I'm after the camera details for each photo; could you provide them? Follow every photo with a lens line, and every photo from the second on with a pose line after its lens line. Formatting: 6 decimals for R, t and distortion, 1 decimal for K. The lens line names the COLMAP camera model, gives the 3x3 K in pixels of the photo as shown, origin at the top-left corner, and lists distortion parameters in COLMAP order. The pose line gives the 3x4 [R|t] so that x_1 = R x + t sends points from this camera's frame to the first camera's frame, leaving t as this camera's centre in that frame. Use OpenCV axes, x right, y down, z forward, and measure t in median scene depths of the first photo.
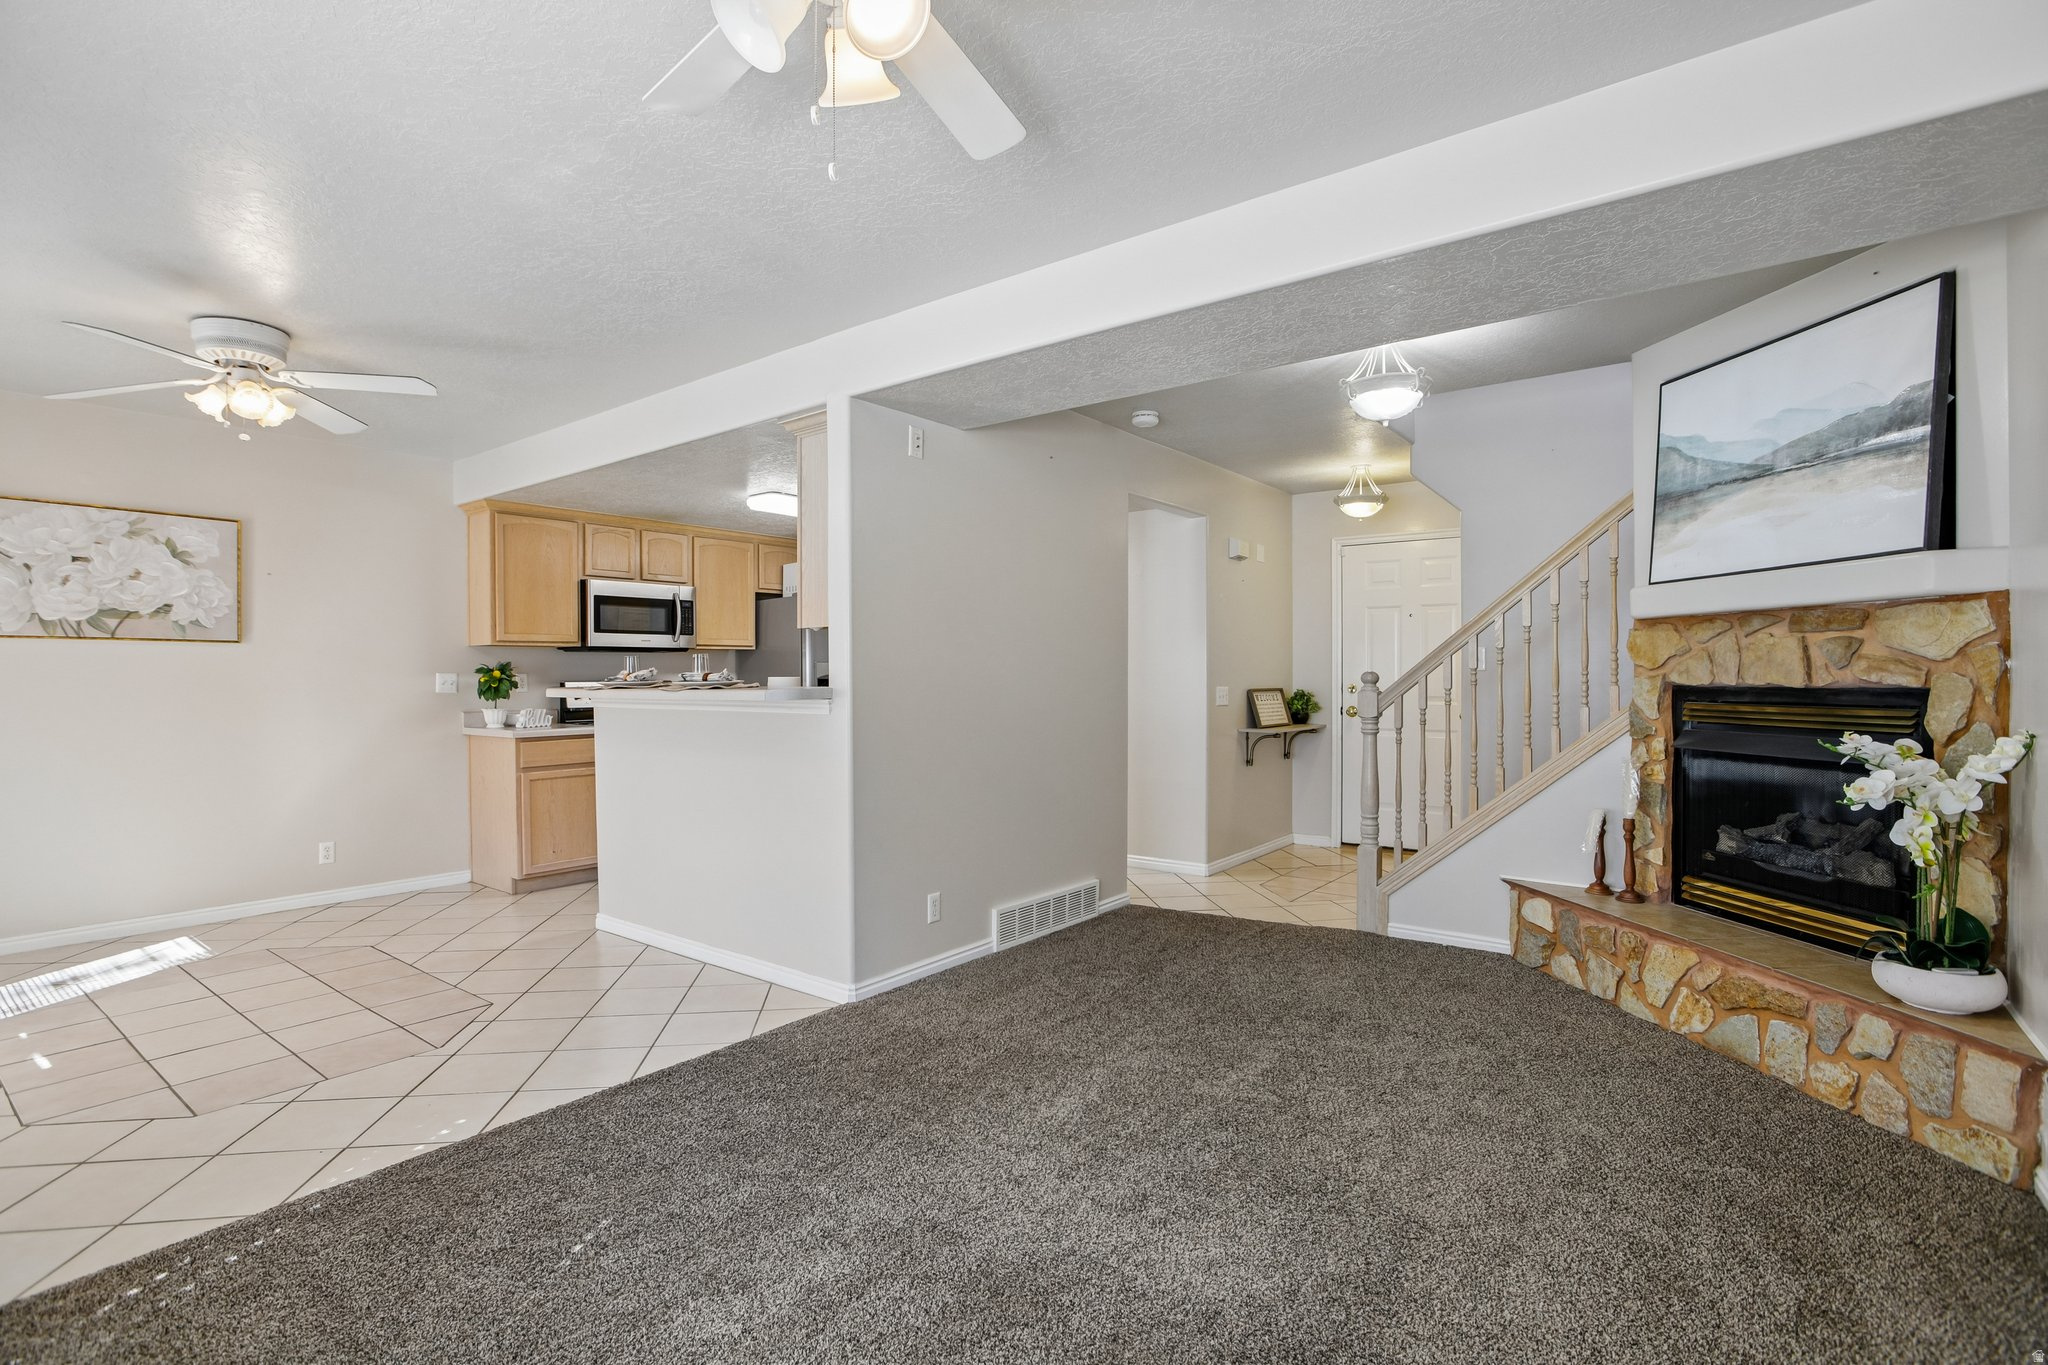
lens RADIAL K [[966.3, 0, 1026.7], [0, 966.3, 674.4], [0, 0, 1]] dist [-0.046934, 0.016766]
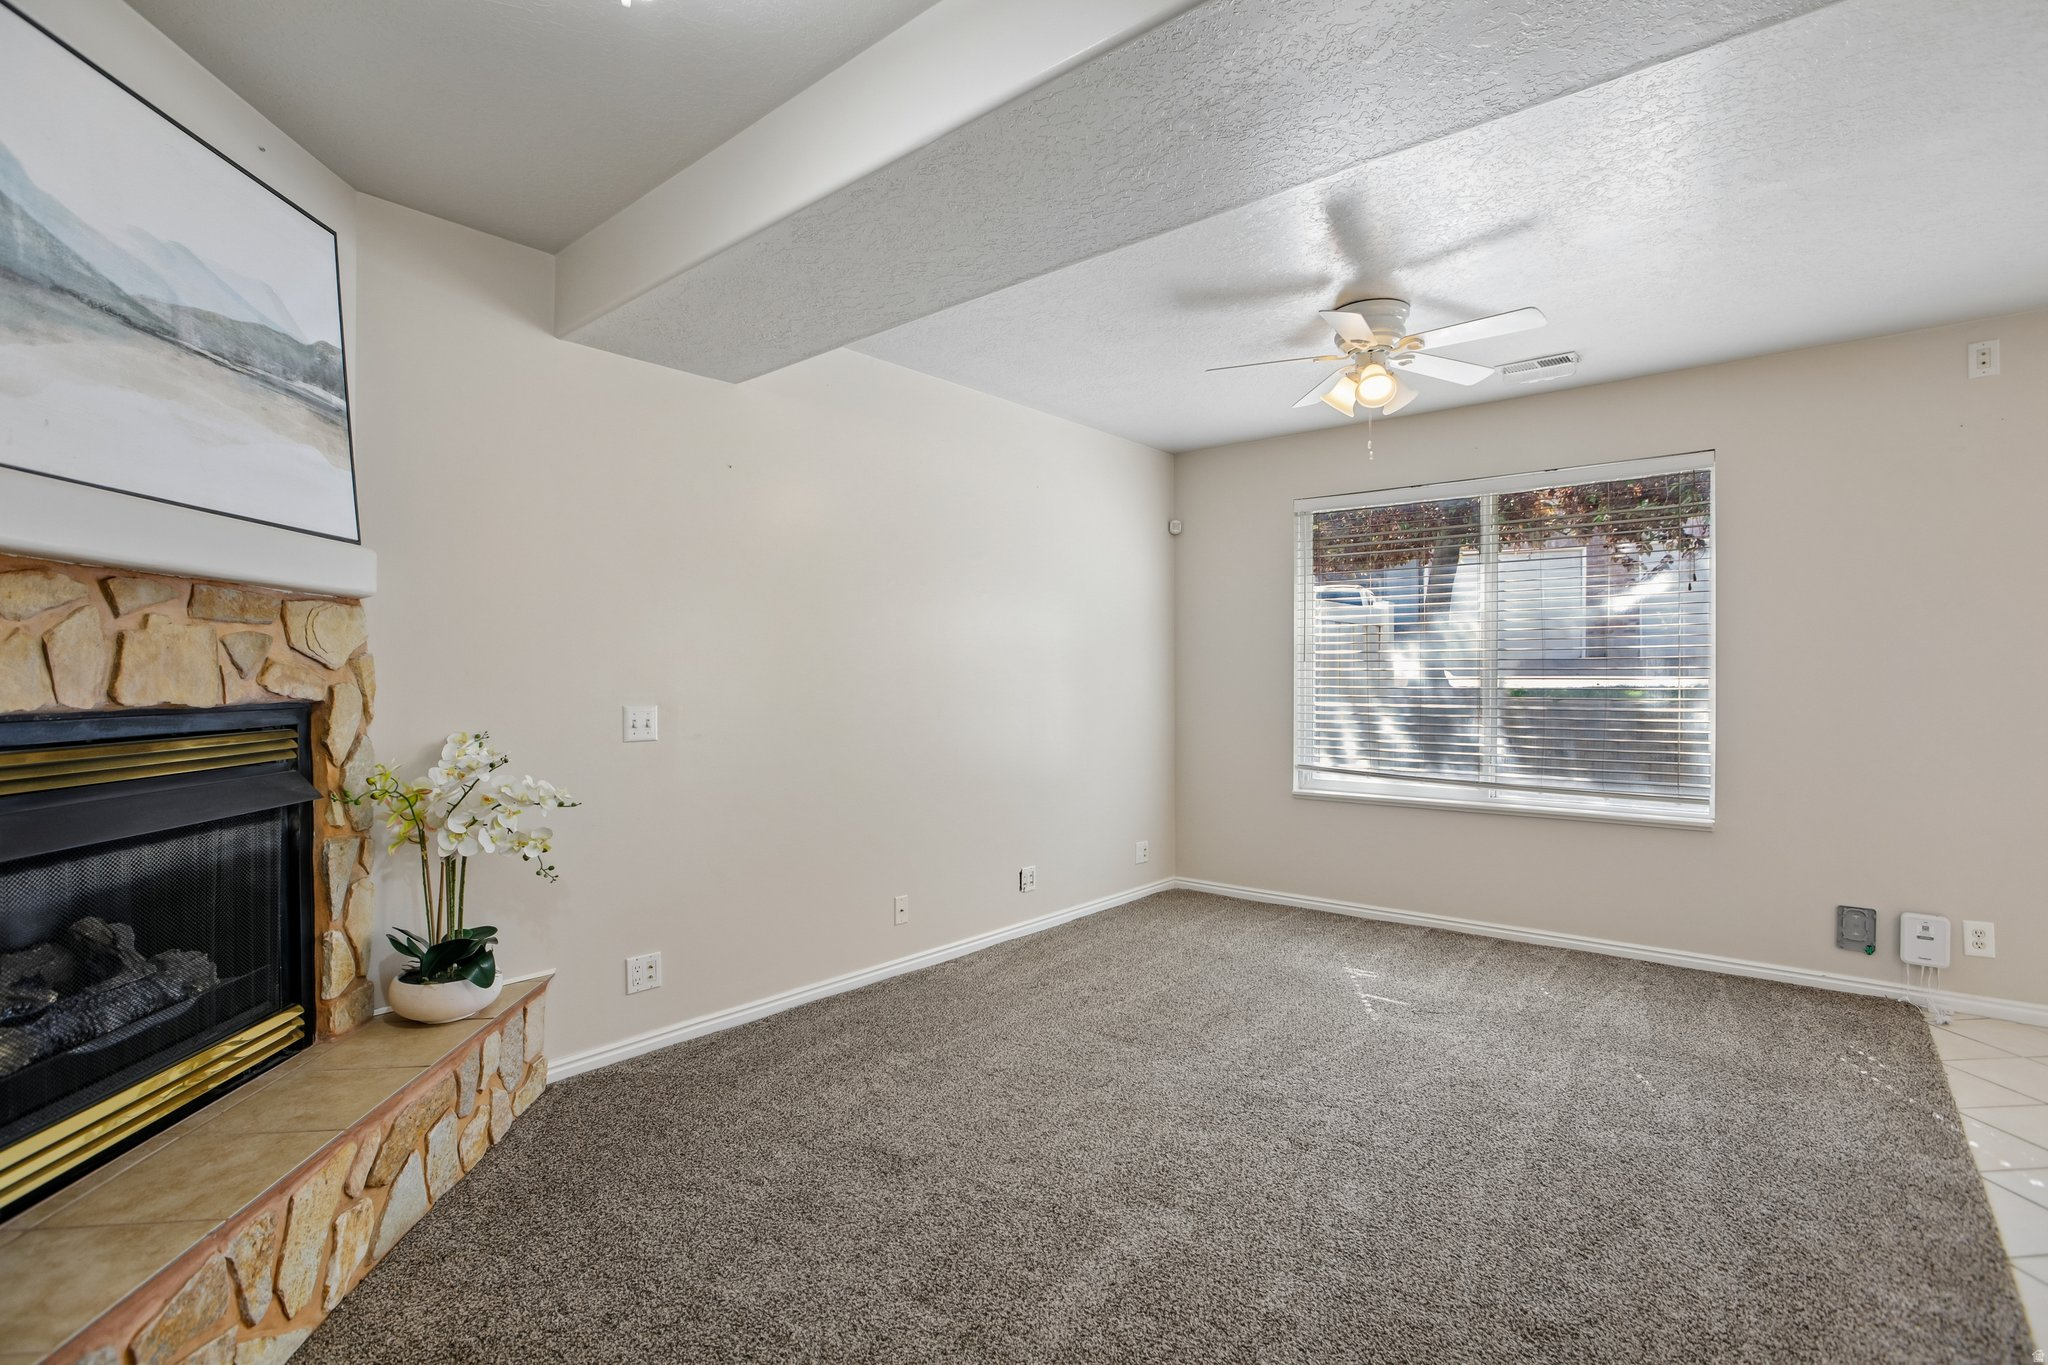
lens RADIAL K [[966.3, 0, 1026.7], [0, 966.3, 674.4], [0, 0, 1]] dist [-0.046934, 0.016766]
pose [[-0.998270, 0.002265, 0.058757, 0.238408], [0.002159, 0.999996, -0.001868, -0.005813], [-0.058761, -0.001738, -0.998271, 1.591050]]
